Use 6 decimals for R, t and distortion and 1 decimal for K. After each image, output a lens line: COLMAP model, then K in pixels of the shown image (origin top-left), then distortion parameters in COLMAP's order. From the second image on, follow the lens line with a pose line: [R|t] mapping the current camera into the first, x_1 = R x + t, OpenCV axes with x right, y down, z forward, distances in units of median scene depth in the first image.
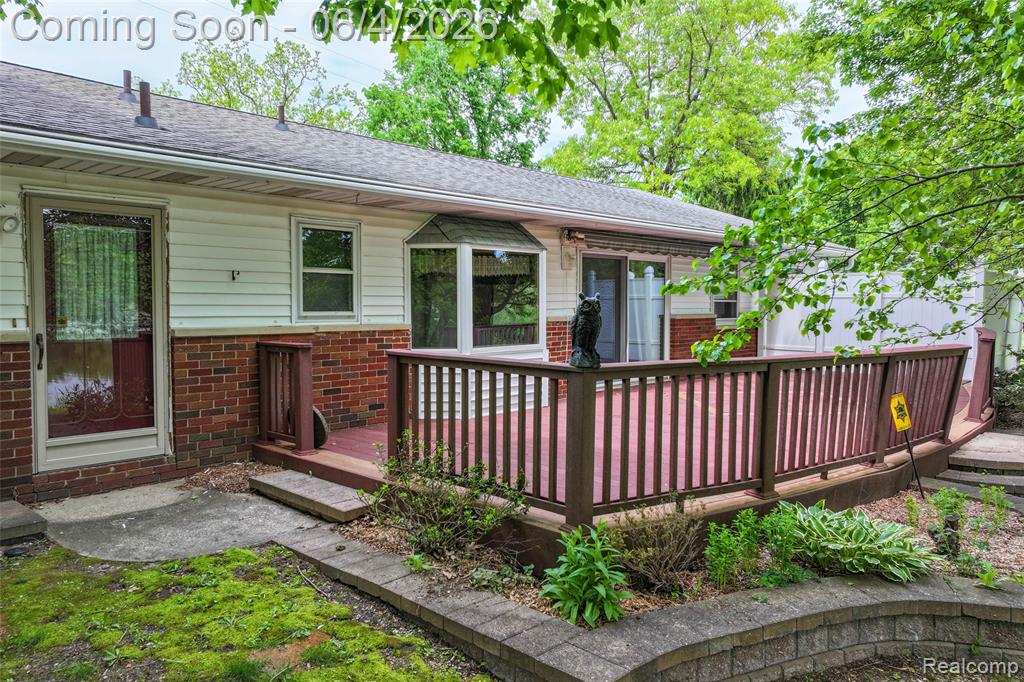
lens RADIAL K [[720.5, 0, 508.2], [0, 720.5, 342.2], [0, 0, 1]] dist [0.000079, 0.017287]
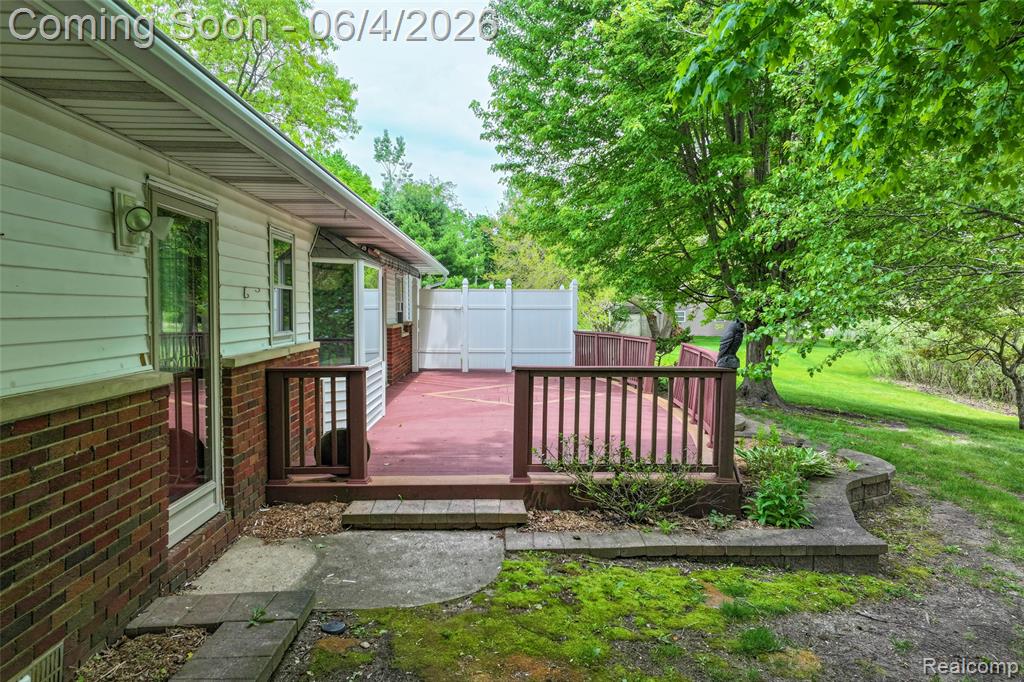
lens RADIAL K [[720.5, 0, 508.1], [0, 720.5, 346.2], [0, 0, 1]] dist [0.000079, 0.017287]
pose [[0.702417, -0.038265, 0.710736, -1.027894], [0.035467, 0.999195, 0.018743, -0.045180], [-0.710882, 0.012042, 0.703209, 0.234874]]
